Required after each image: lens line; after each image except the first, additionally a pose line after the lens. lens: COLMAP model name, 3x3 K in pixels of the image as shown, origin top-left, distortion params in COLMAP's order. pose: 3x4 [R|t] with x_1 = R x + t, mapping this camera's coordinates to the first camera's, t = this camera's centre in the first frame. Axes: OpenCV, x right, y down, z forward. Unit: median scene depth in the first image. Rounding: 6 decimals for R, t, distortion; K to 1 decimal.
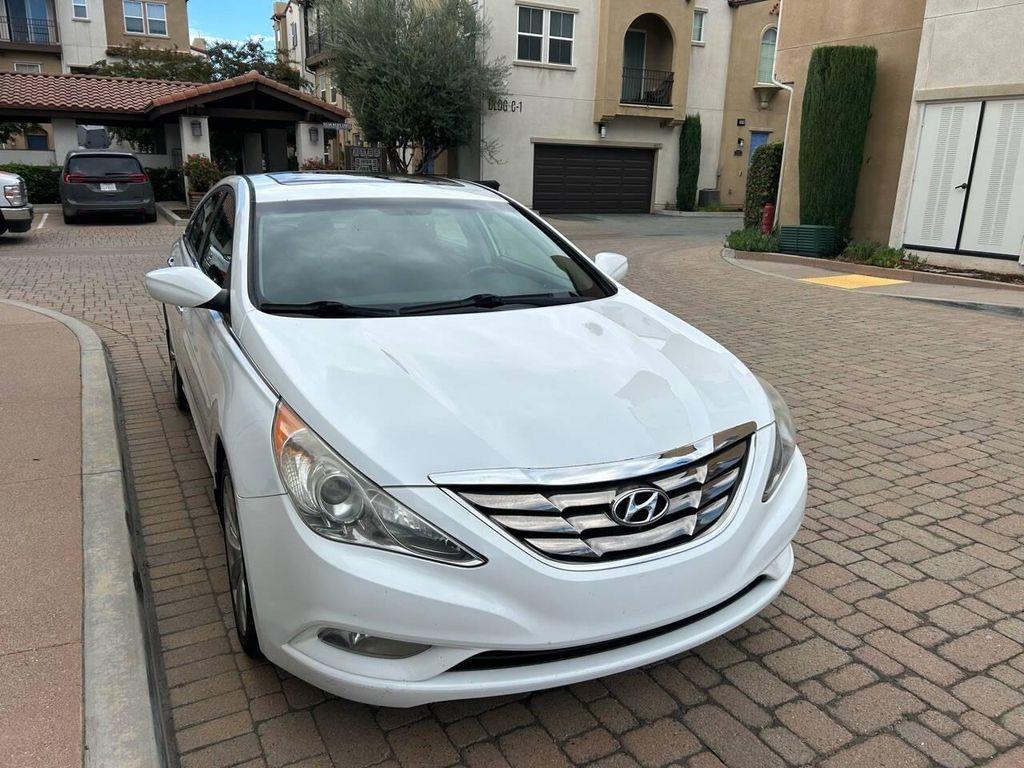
lens RADIAL K [[770.7, 0, 513.7], [0, 770.7, 387.4], [0, 0, 1]] dist [0.051051, -0.053474]
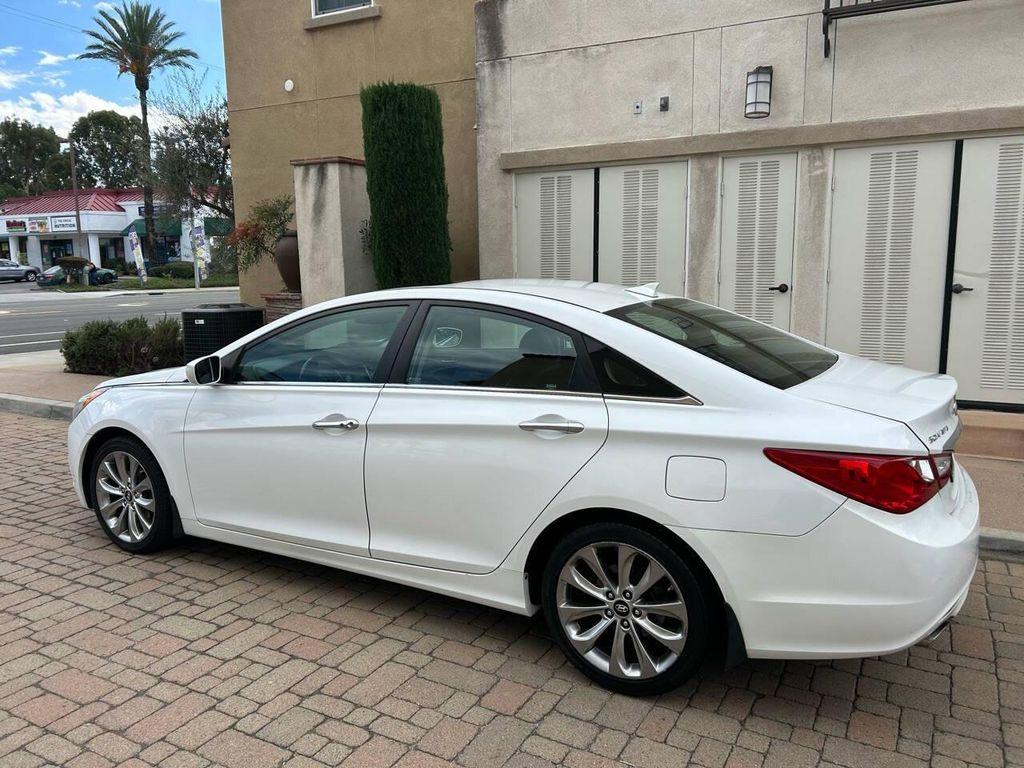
lens RADIAL K [[770.7, 0, 508.9], [0, 770.7, 375.7], [0, 0, 1]] dist [0.051051, -0.053474]
pose [[-0.835464, 0.068438, -0.545266, 0.061947], [-0.156768, 0.921305, 0.355838, -0.102177], [0.526710, 0.382771, -0.758989, 0.356293]]
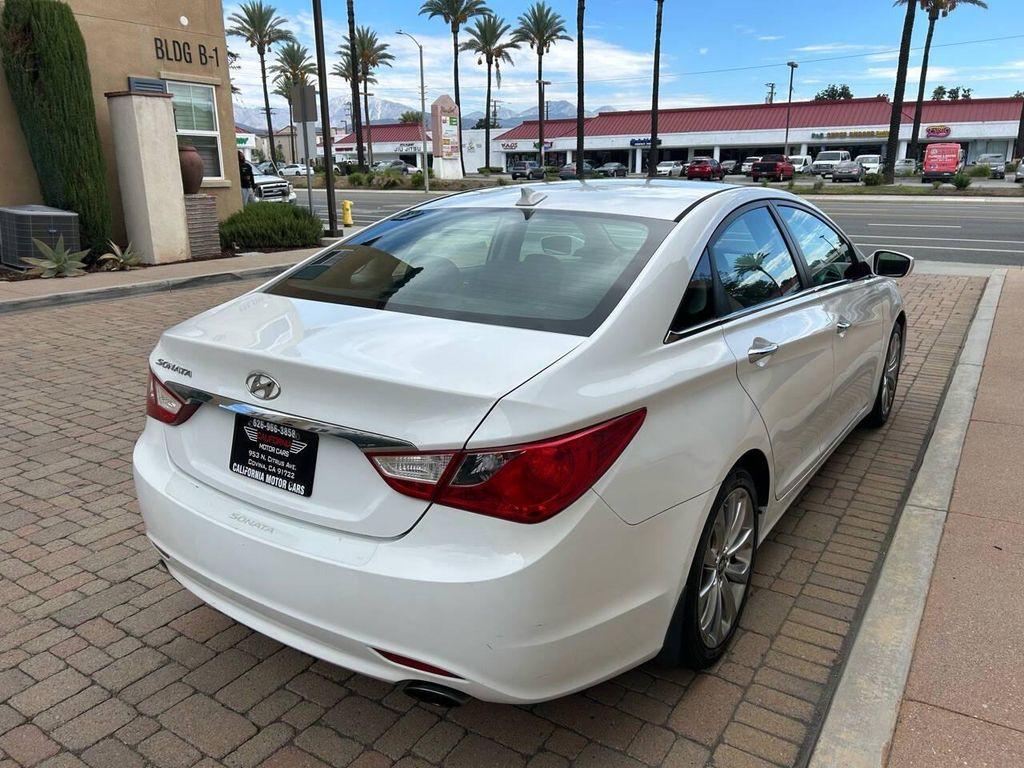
lens RADIAL K [[770.7, 0, 517.7], [0, 770.7, 382.7], [0, 0, 1]] dist [0.051051, -0.053474]
pose [[-0.489848, -0.247529, 0.835929, -0.182209], [0.231835, 0.887336, 0.398606, -0.089269], [-0.840417, 0.389054, -0.377274, 0.301314]]
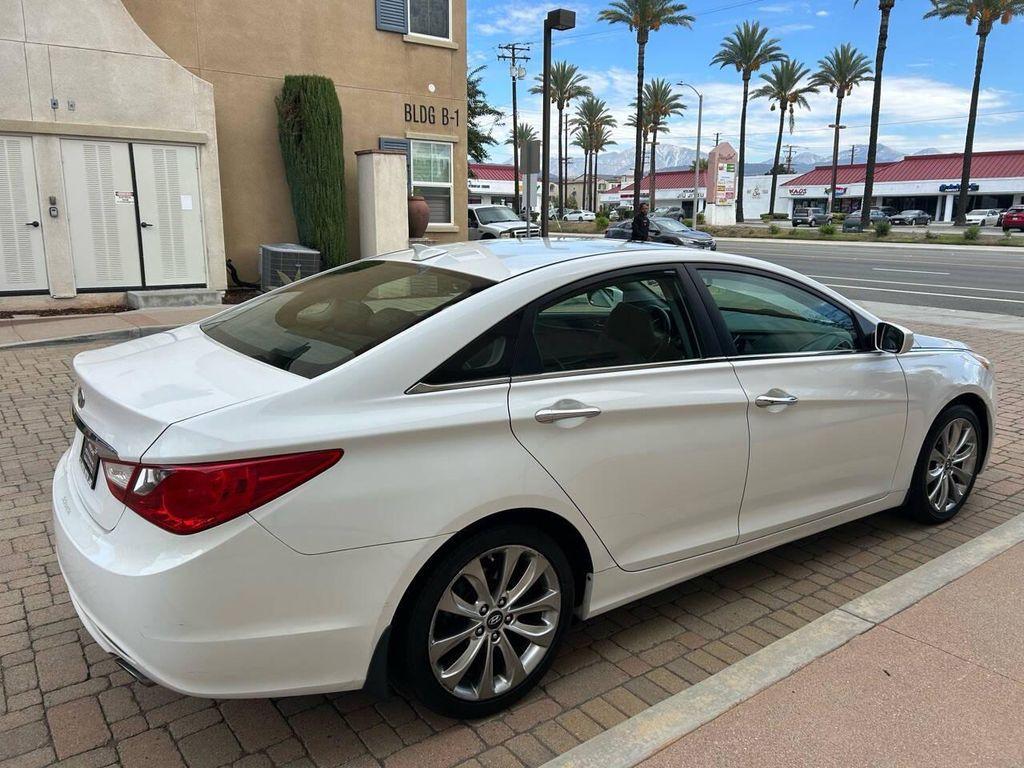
lens RADIAL K [[770.7, 0, 518.4], [0, 770.7, 376.0], [0, 0, 1]] dist [0.051051, -0.053474]
pose [[-0.150742, -0.222358, 0.963241, -0.212850], [0.257312, 0.931965, 0.255406, -0.074459], [-0.954498, 0.286354, -0.083270, 0.236165]]
